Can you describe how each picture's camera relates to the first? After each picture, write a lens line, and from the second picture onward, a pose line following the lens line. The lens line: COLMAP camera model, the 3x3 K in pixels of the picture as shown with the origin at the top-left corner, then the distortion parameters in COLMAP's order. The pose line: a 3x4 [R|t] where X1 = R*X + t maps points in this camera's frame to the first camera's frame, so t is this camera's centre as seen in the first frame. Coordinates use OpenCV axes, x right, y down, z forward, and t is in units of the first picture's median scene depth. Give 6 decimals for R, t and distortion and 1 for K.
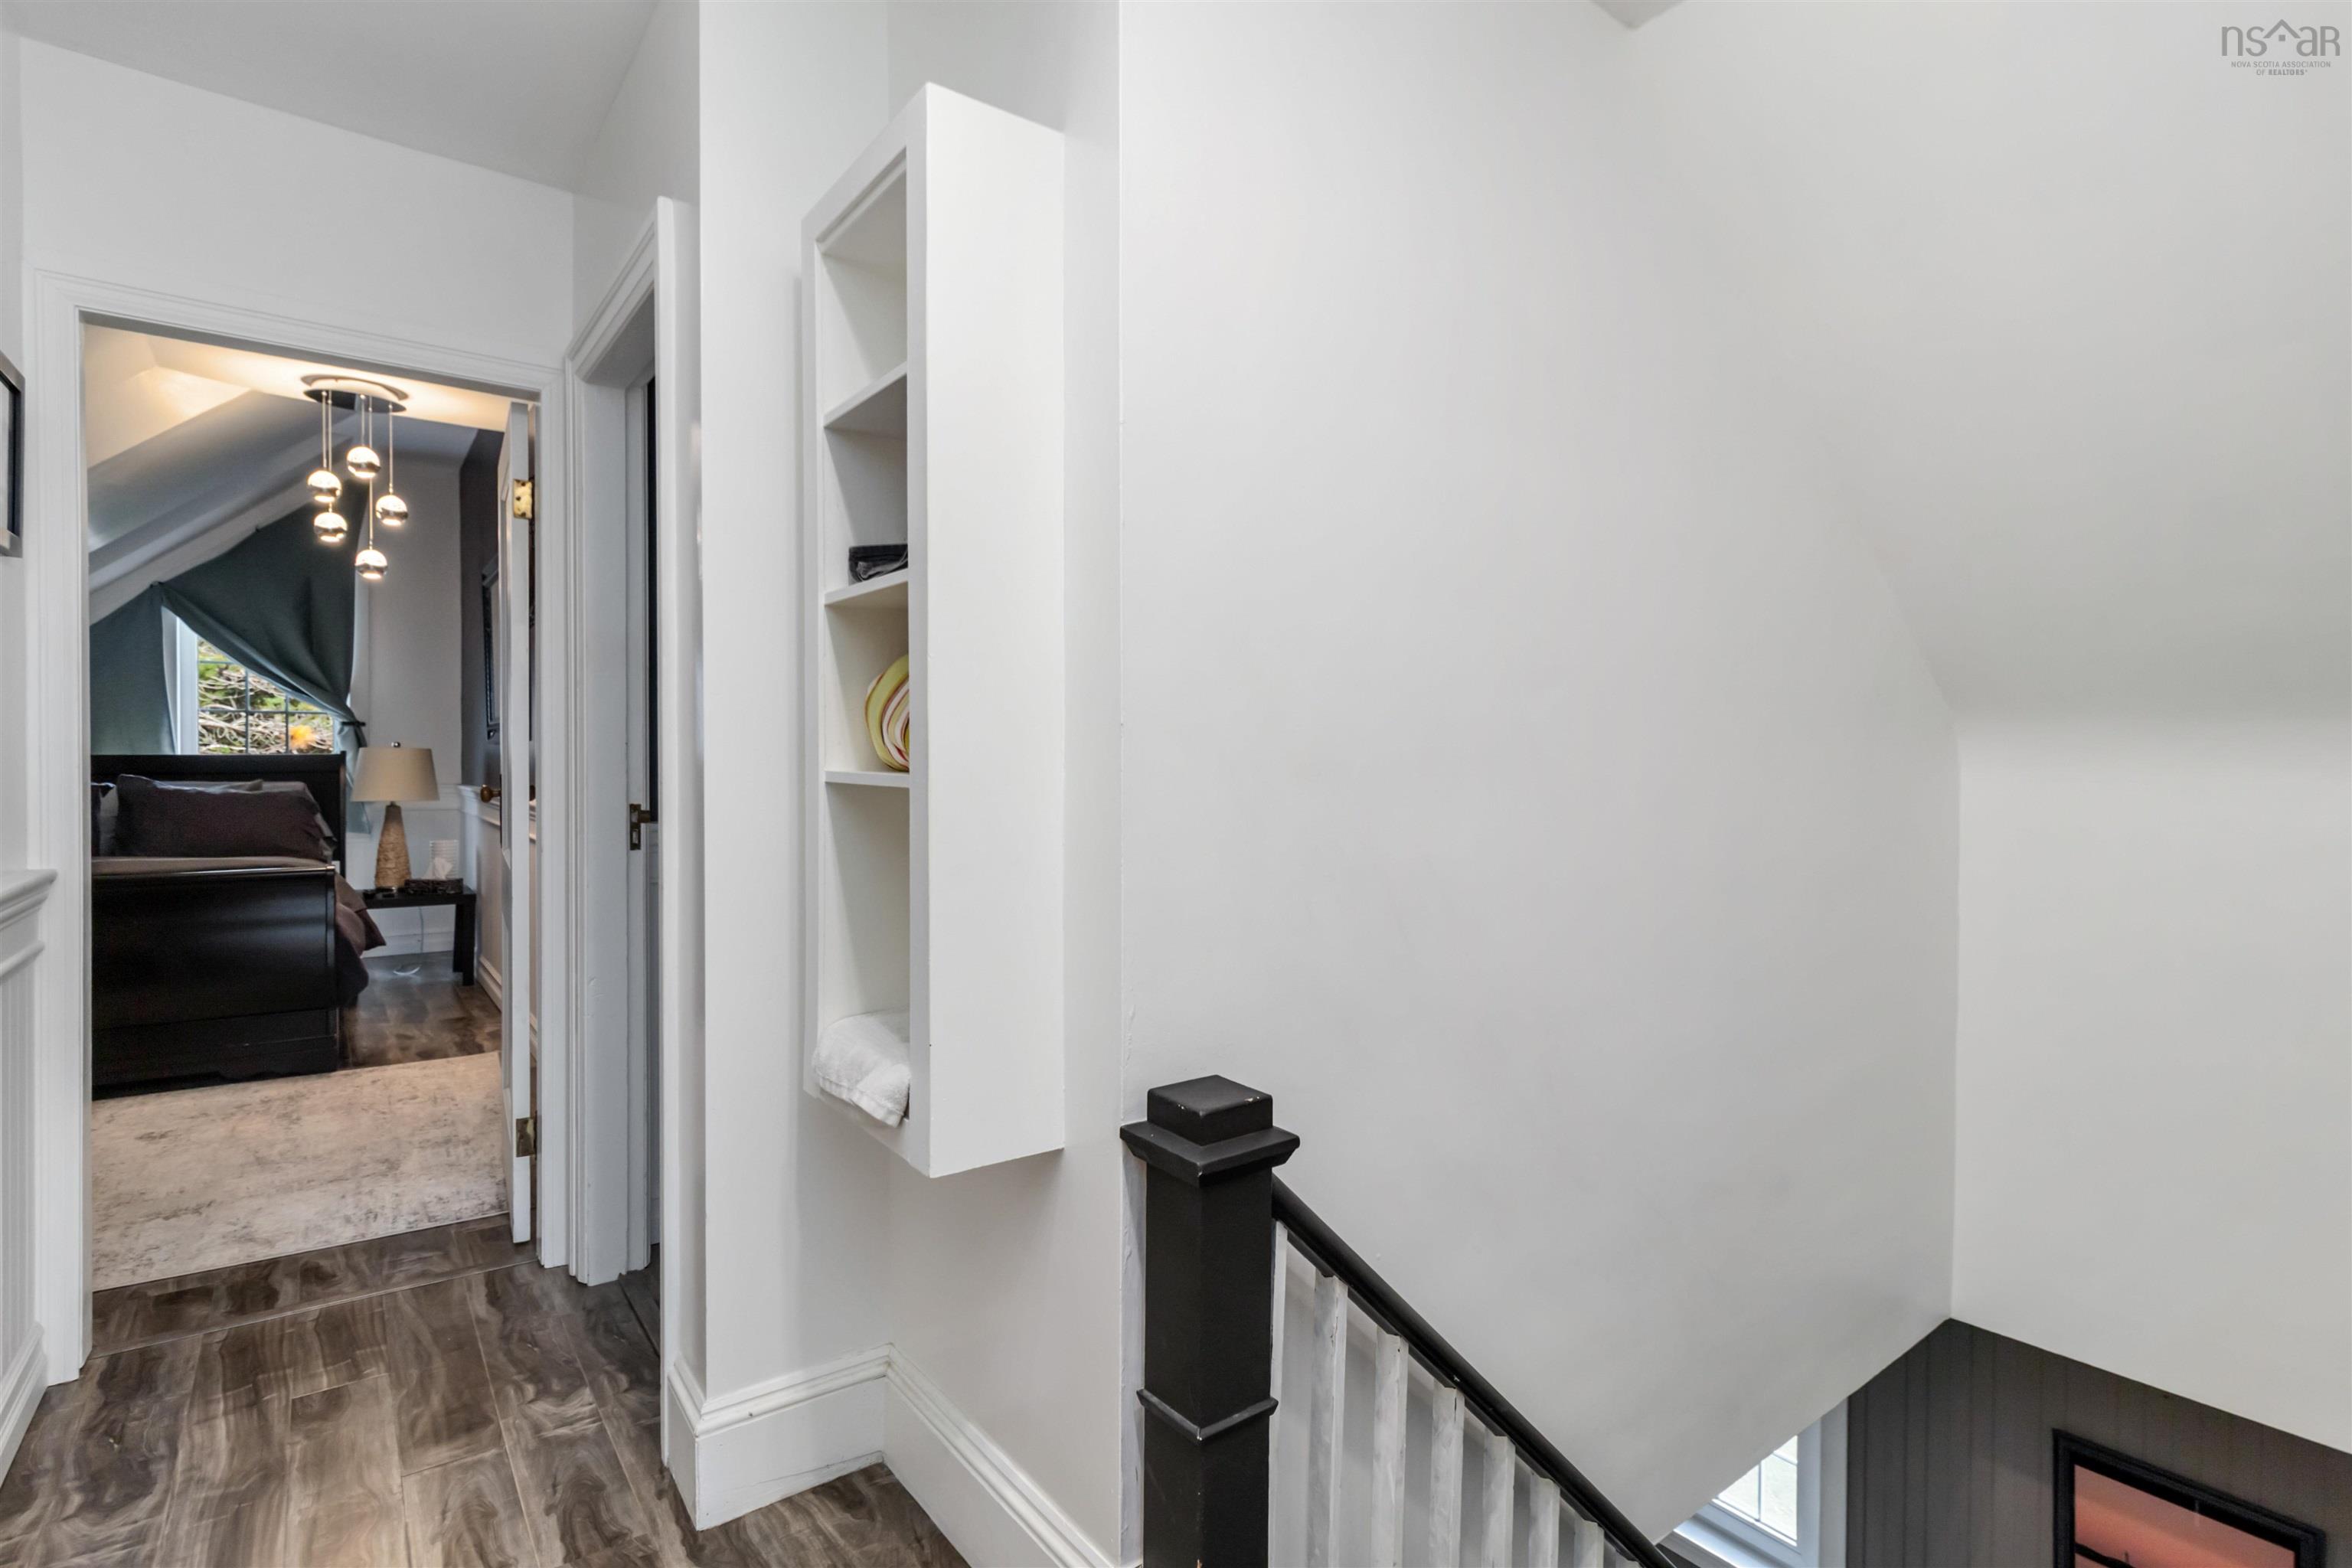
lens RADIAL K [[1130.2, 0, 1179.1], [0, 1130.2, 765.2], [0, 0, 1]] dist [0.003325, 0.000934]
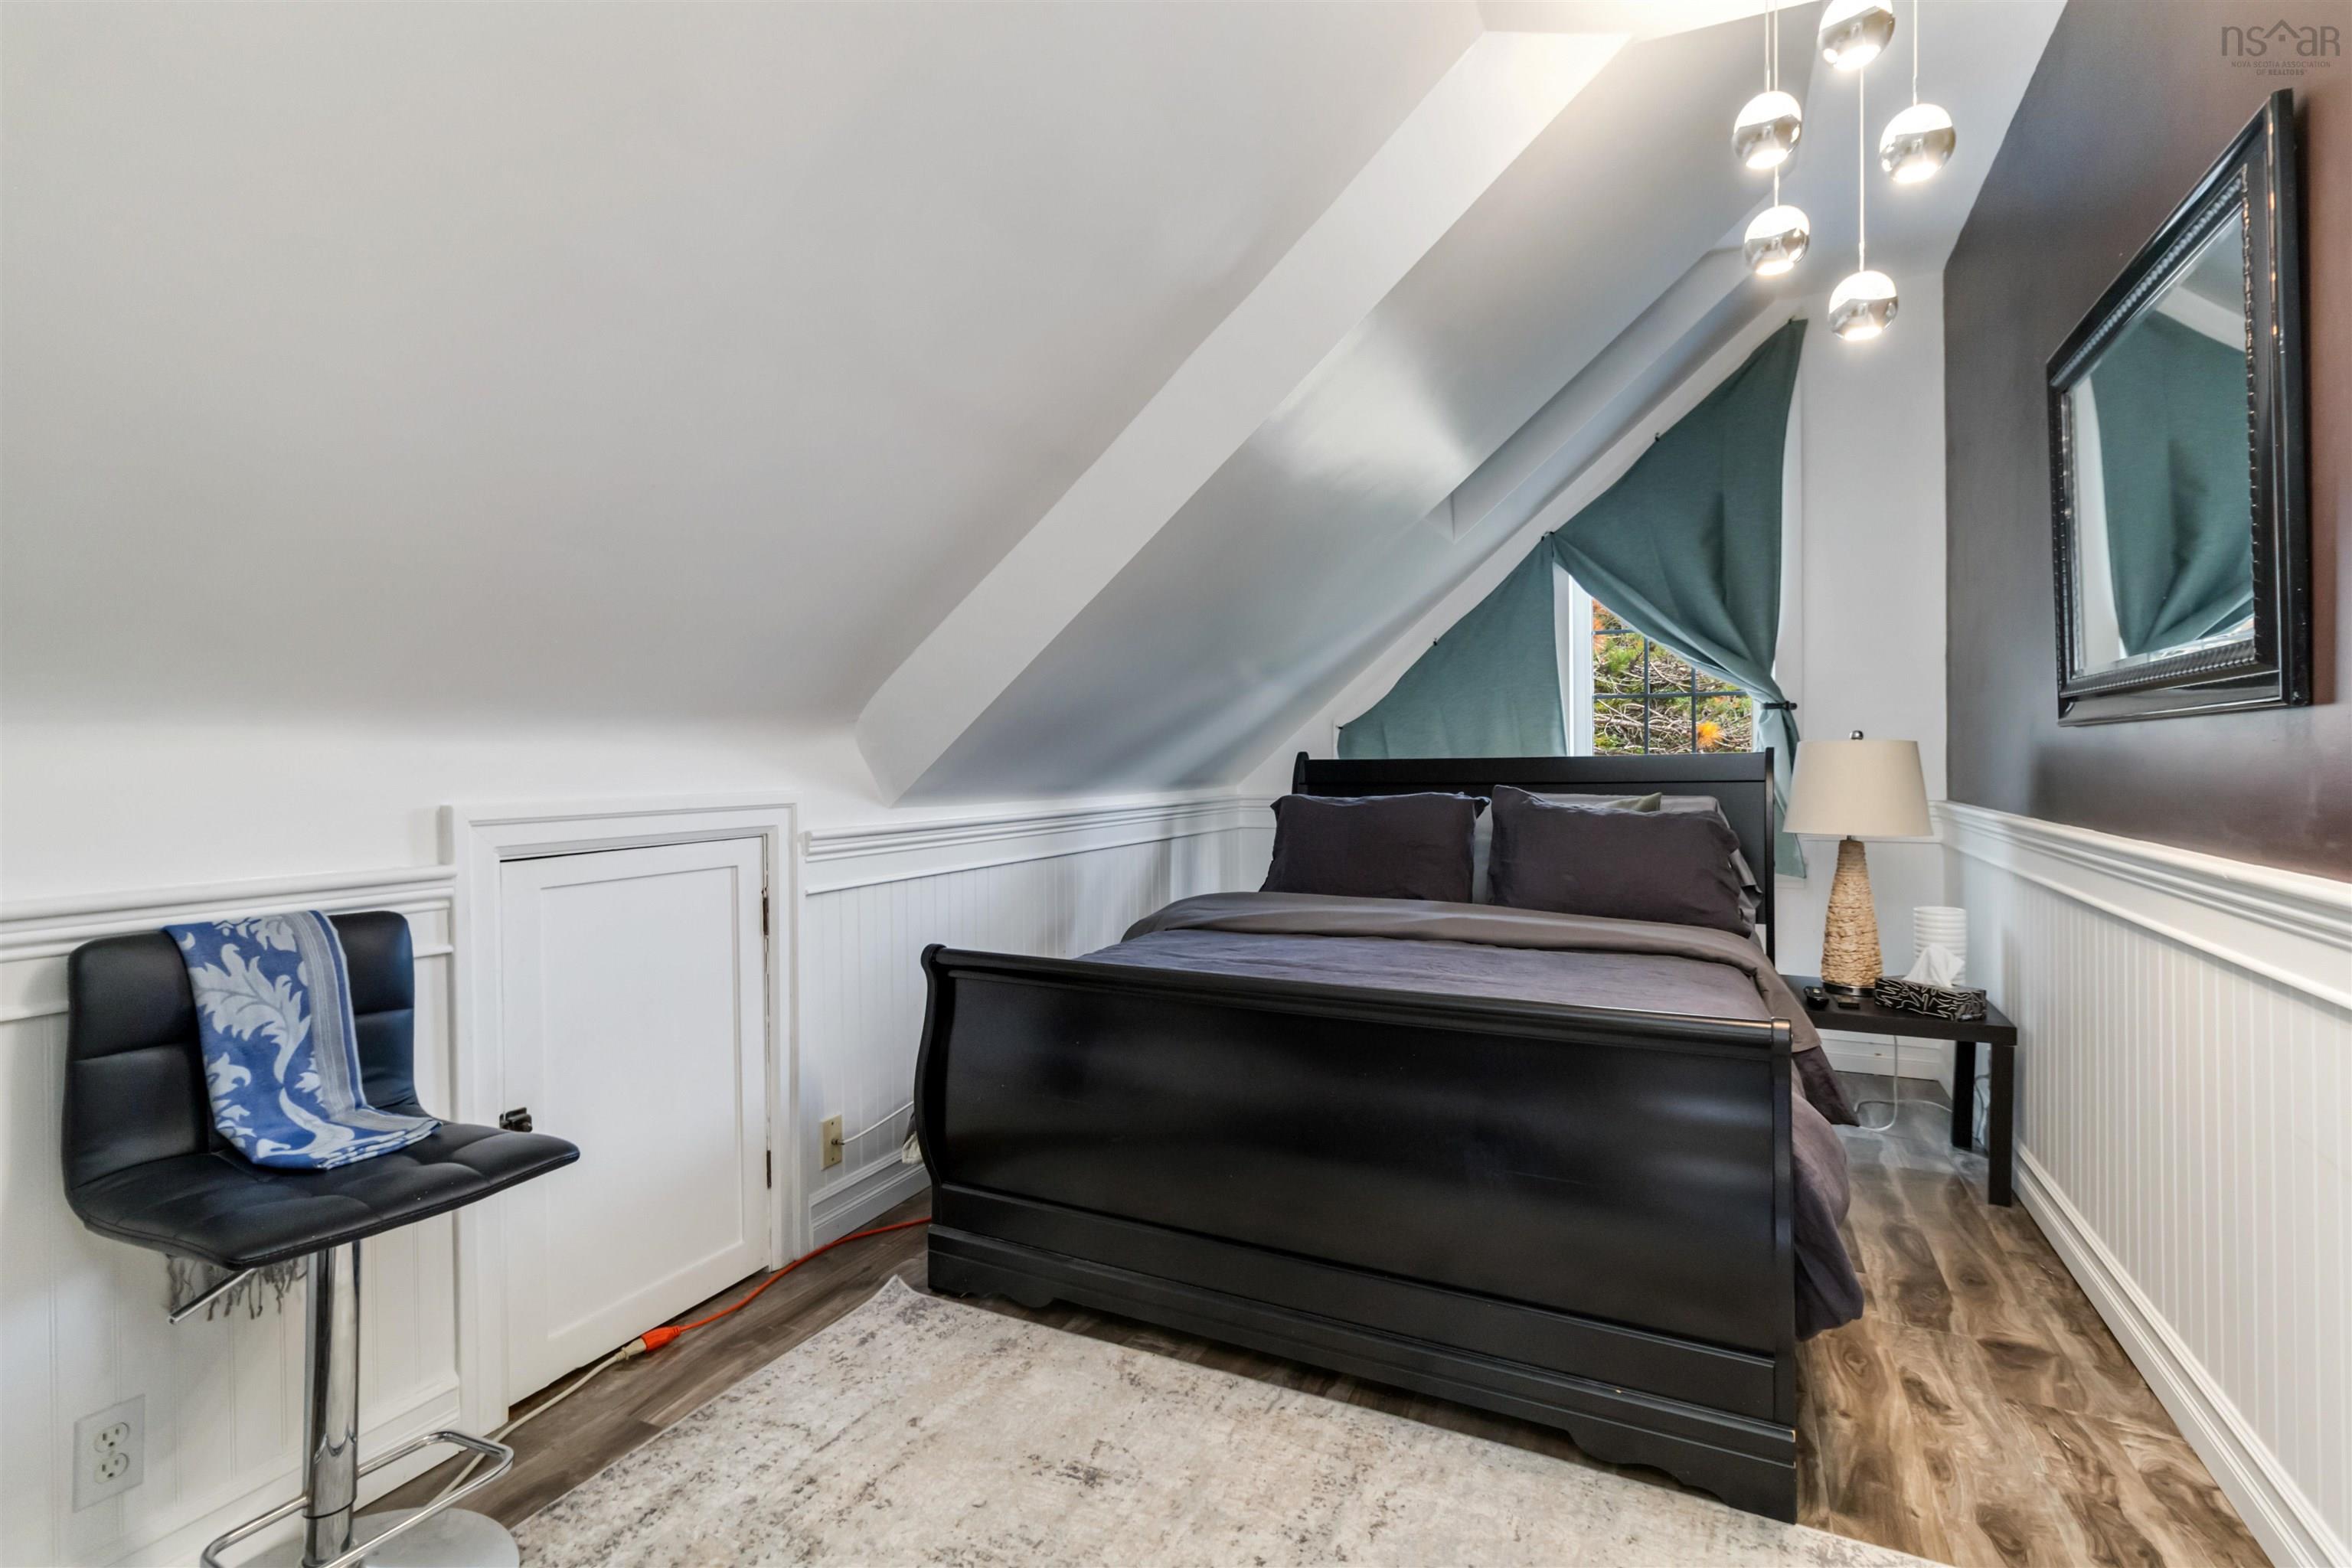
lens RADIAL K [[1130.2, 0, 1179.1], [0, 1130.2, 765.2], [0, 0, 1]] dist [0.003325, 0.000934]
pose [[0.458222, -0.000896, -0.888838, -0.339828], [0.002245, 0.999997, 0.000149, -0.004071], [0.888835, -0.002064, 0.458222, 0.433103]]
